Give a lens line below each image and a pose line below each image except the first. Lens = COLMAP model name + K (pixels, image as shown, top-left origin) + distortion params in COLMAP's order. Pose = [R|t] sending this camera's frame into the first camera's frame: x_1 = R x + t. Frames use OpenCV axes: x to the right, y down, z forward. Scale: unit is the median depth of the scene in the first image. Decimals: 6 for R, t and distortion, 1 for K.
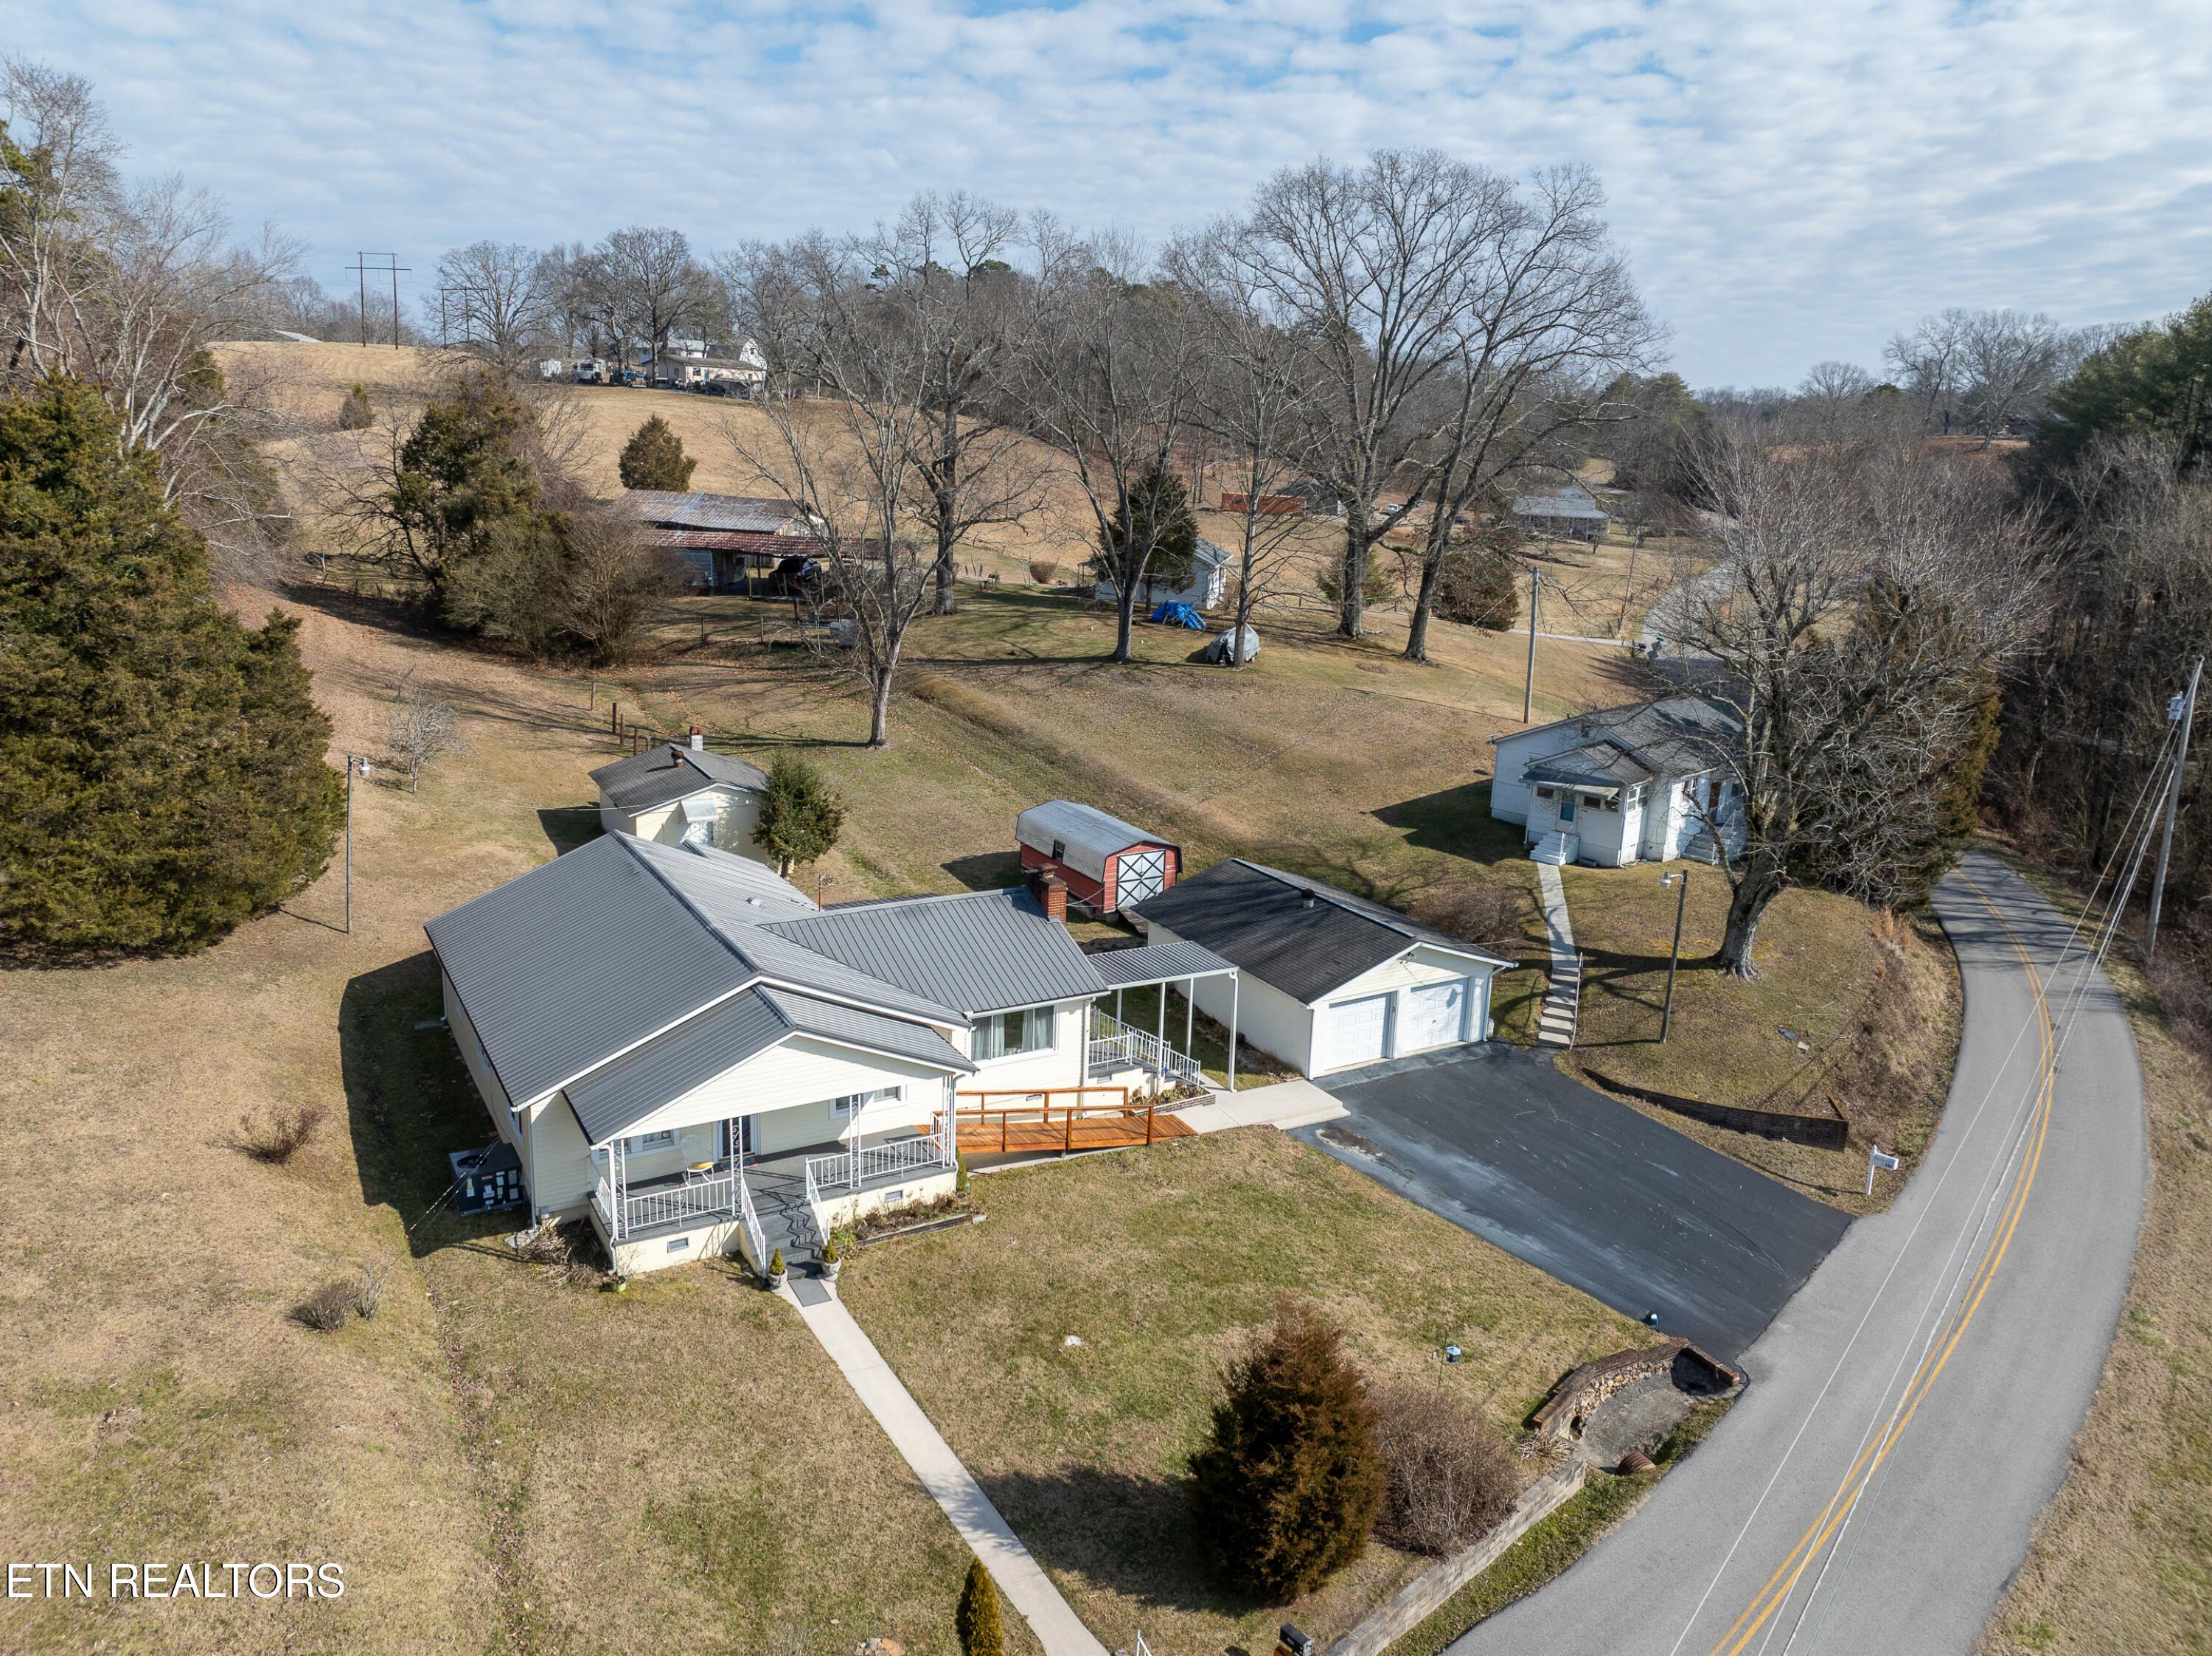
lens RADIAL K [[1574.8, 0, 1119.8], [0, 1574.8, 826.3], [0, 0, 1]] dist [-0.023265, -0.007407]
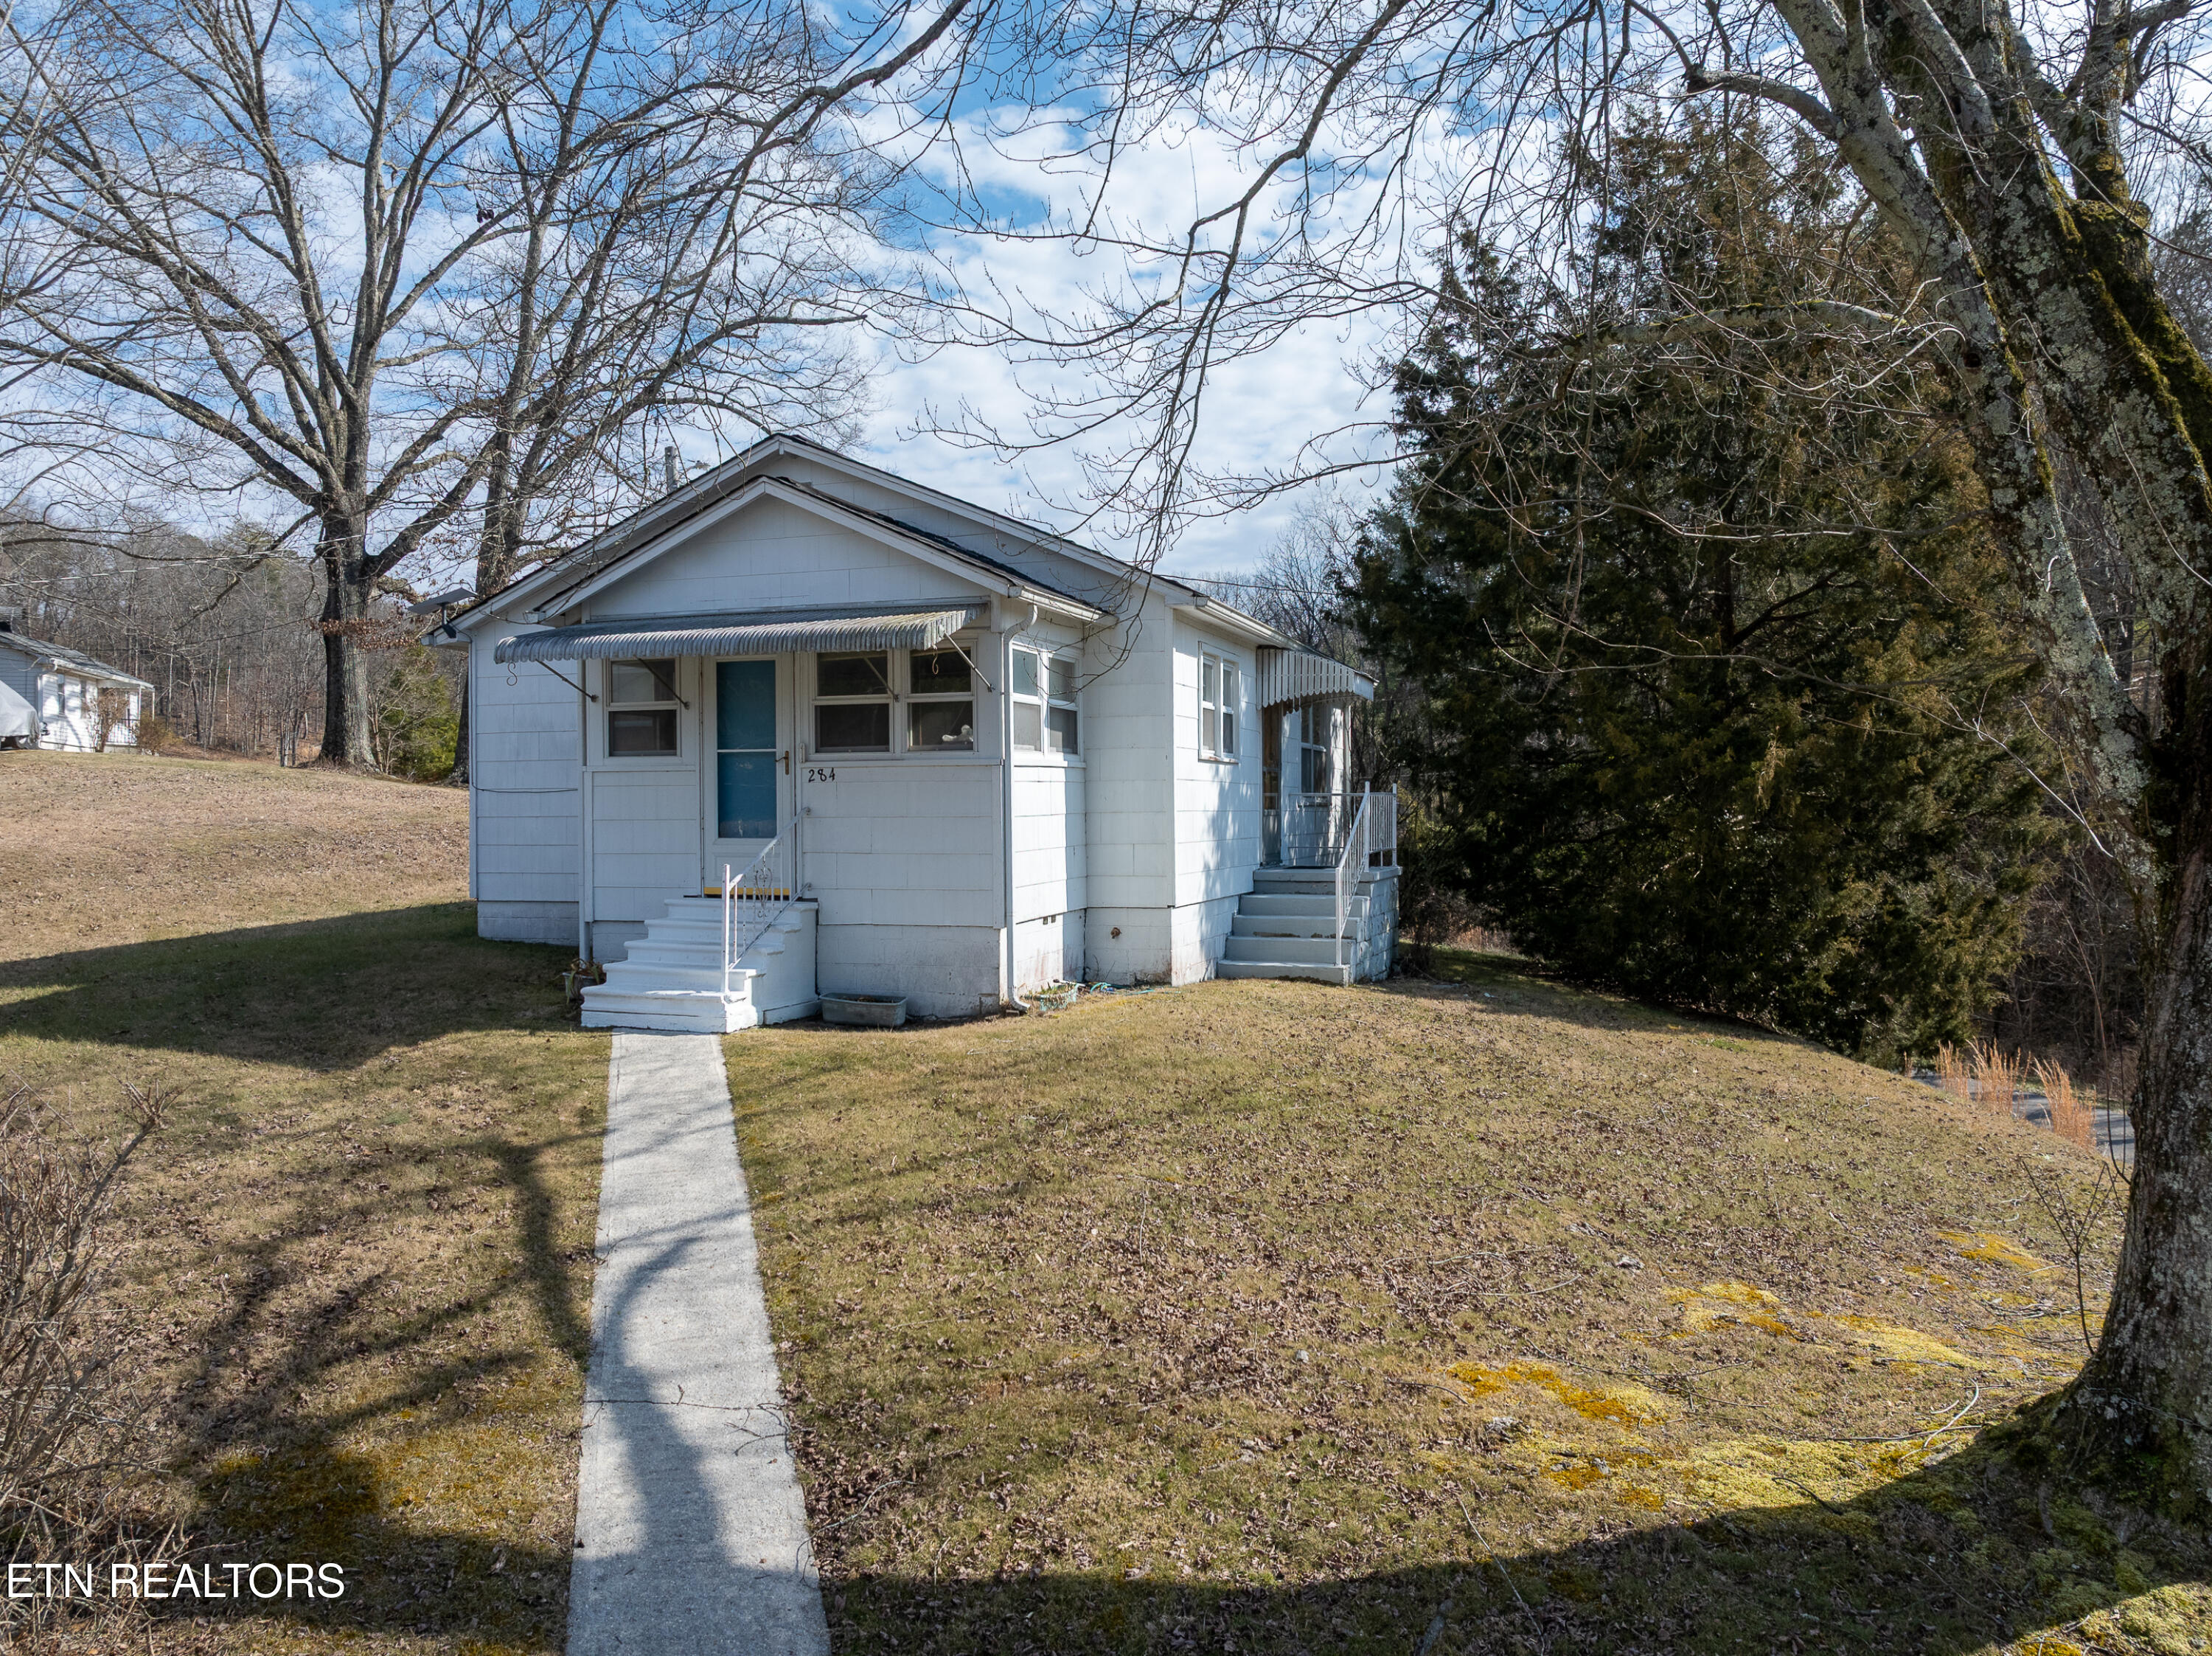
lens RADIAL K [[1574.8, 0, 1119.8], [0, 1574.8, 826.3], [0, 0, 1]] dist [-0.023265, -0.007407]
pose [[0.892029, -0.043508, 0.449879, 0.237145], [0.148193, 0.968487, -0.200177, 0.047069], [-0.426993, 0.245233, 0.870366, 0.804706]]
